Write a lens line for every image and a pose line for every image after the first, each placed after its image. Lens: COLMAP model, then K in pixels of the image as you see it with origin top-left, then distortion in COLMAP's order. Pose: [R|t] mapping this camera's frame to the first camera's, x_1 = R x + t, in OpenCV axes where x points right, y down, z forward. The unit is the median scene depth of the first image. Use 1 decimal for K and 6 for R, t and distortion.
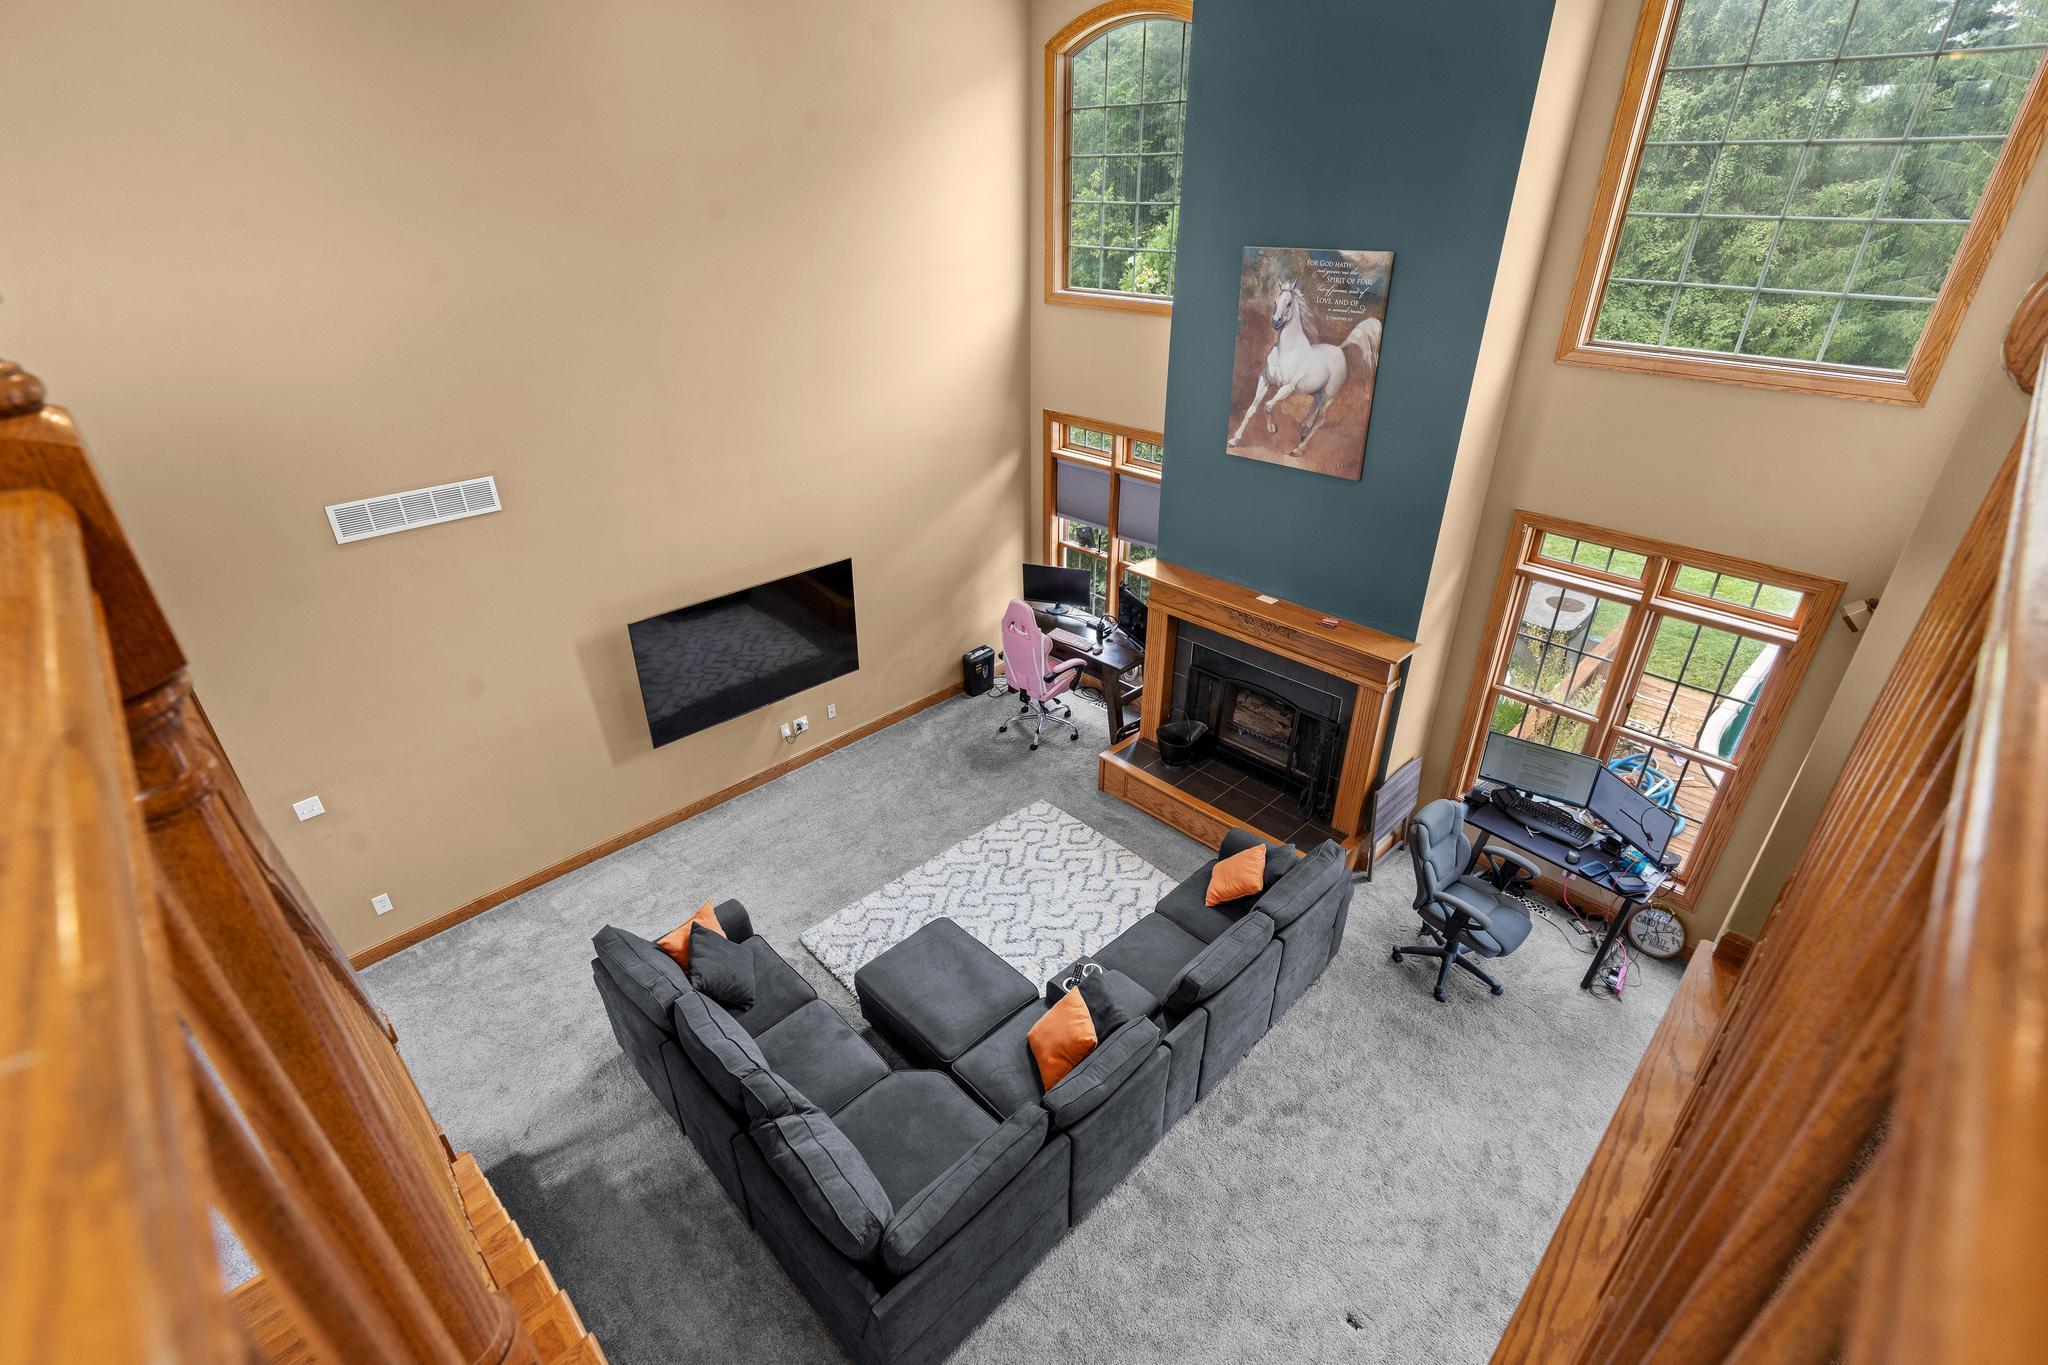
lens RADIAL K [[930.1, 0, 1024.0], [0, 930.1, 682.5], [0, 0, 1]] dist [-0.000312, 0.000096]
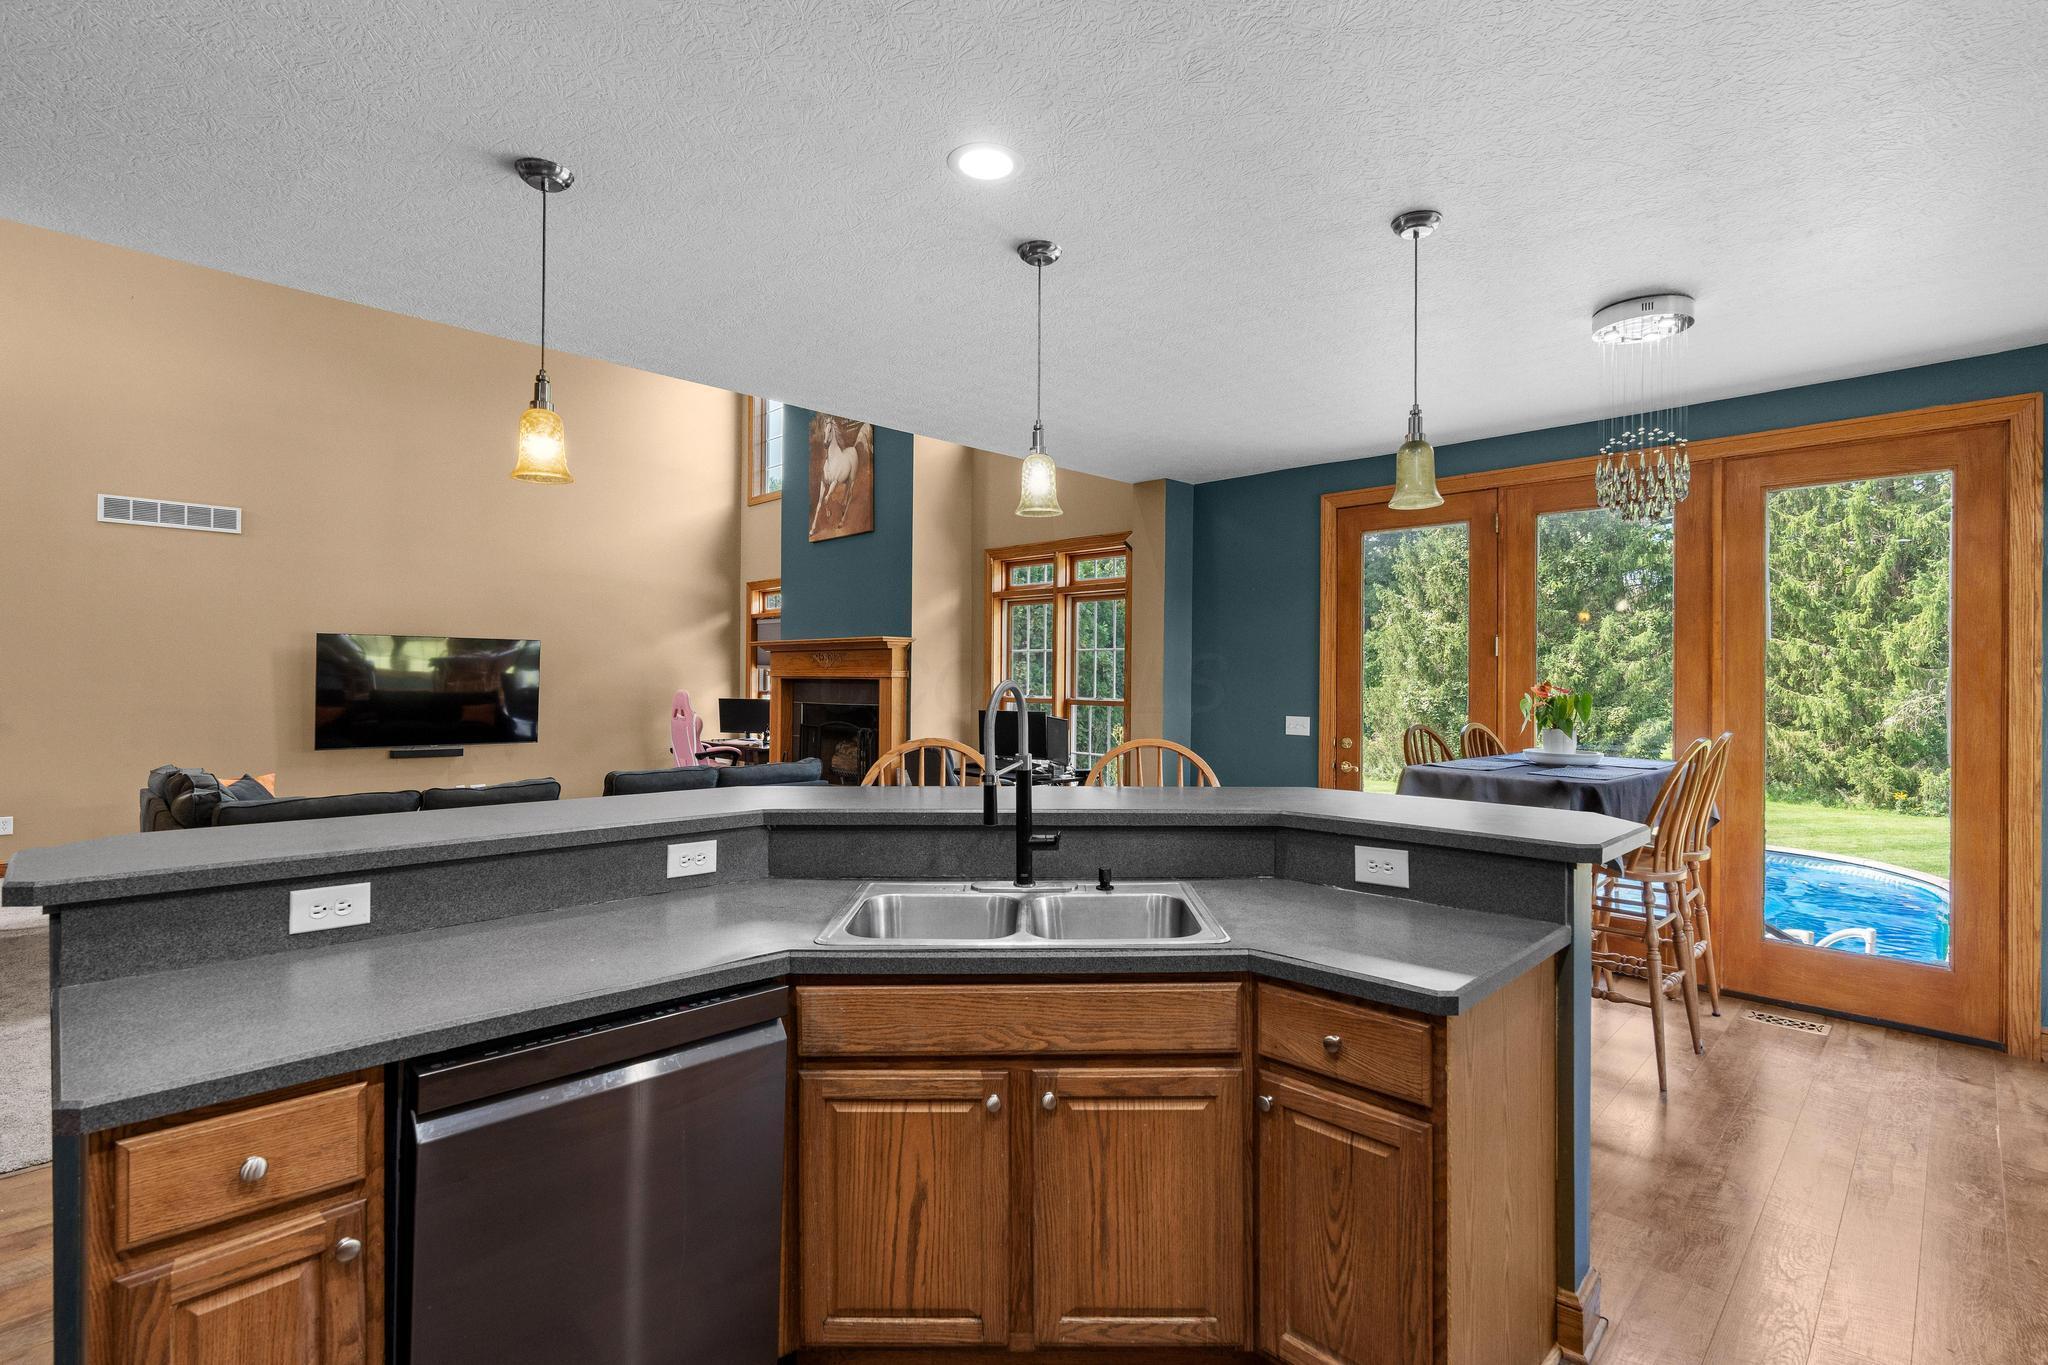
lens RADIAL K [[930.1, 0, 1024.0], [0, 930.1, 682.5], [0, 0, 1]] dist [-0.000312, 0.000096]
pose [[0.999929, 0.011291, 0.003912, 0.539731], [-0.008084, 0.880284, -0.474379, 0.590625], [-0.008800, 0.474314, 0.880312, -0.108170]]
